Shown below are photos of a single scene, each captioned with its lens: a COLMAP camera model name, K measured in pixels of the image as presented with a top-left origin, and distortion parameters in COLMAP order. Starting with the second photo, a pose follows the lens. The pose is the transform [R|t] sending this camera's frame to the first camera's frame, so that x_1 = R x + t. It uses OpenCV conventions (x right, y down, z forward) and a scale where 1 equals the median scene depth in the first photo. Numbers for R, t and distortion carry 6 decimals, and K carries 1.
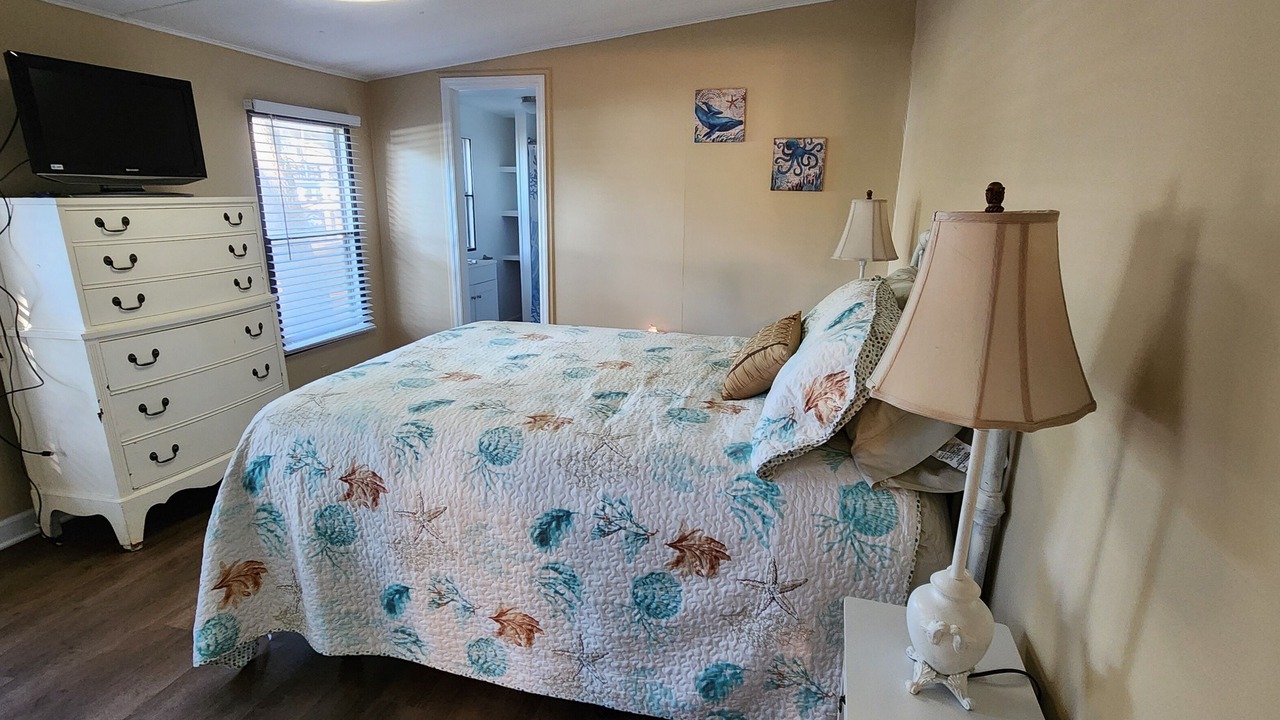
lens RADIAL K [[637.8, 0, 643.3], [0, 637.8, 355.6], [0, 0, 1]] dist [0.002094, -0.000387]
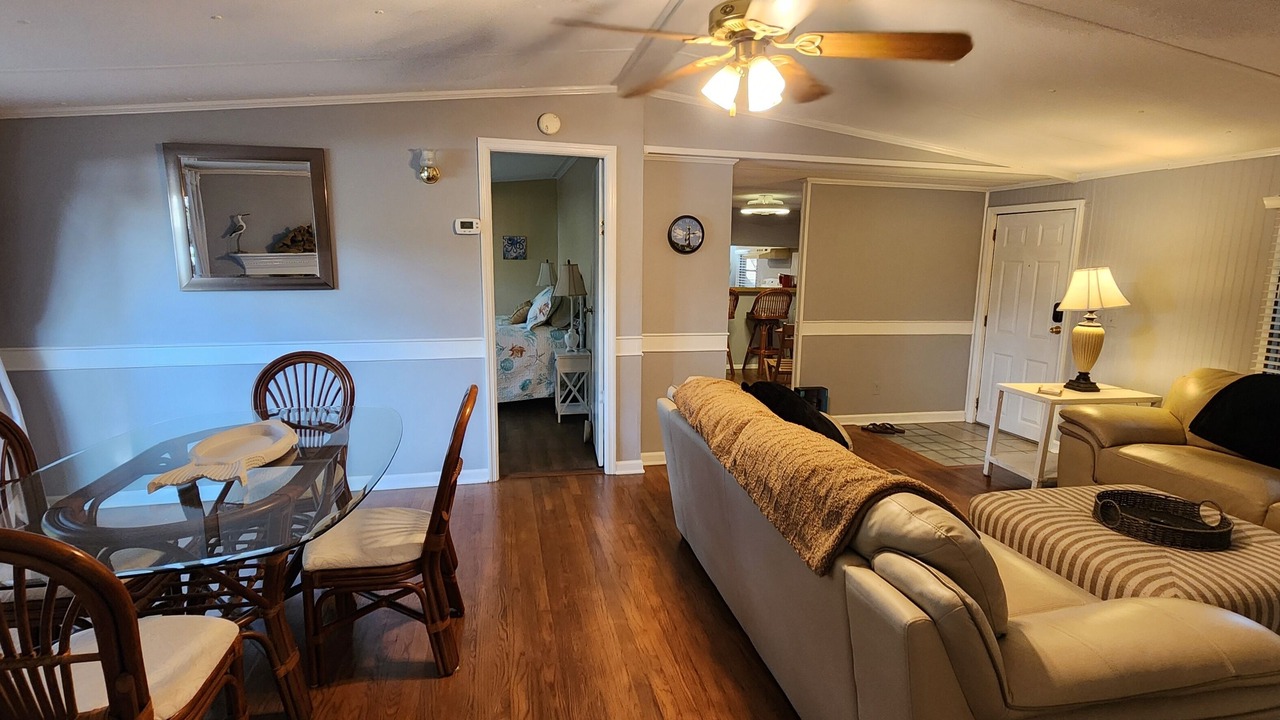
lens RADIAL K [[637.8, 0, 643.3], [0, 637.8, 355.6], [0, 0, 1]] dist [0.002094, -0.000387]
pose [[0.883581, -0.077153, 0.461880, -0.592428], [0.121631, 0.990294, -0.067260, 0.393728], [-0.452207, 0.115609, 0.884389, -1.601374]]
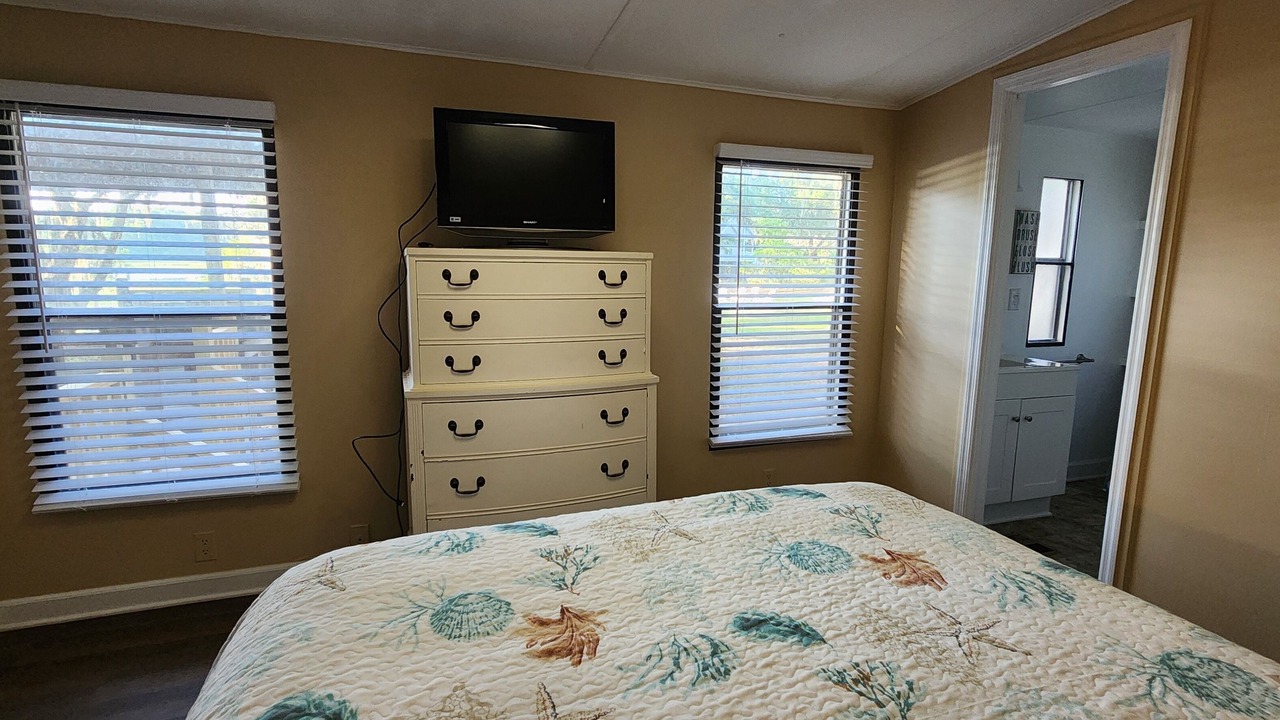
lens RADIAL K [[637.8, 0, 643.3], [0, 637.8, 355.6], [0, 0, 1]] dist [0.002094, -0.000387]
pose [[0.571695, 0.116449, -0.812161, 0.040478], [-0.212989, 0.977005, -0.009842, -0.092742], [0.792339, 0.178608, 0.583351, 0.451400]]
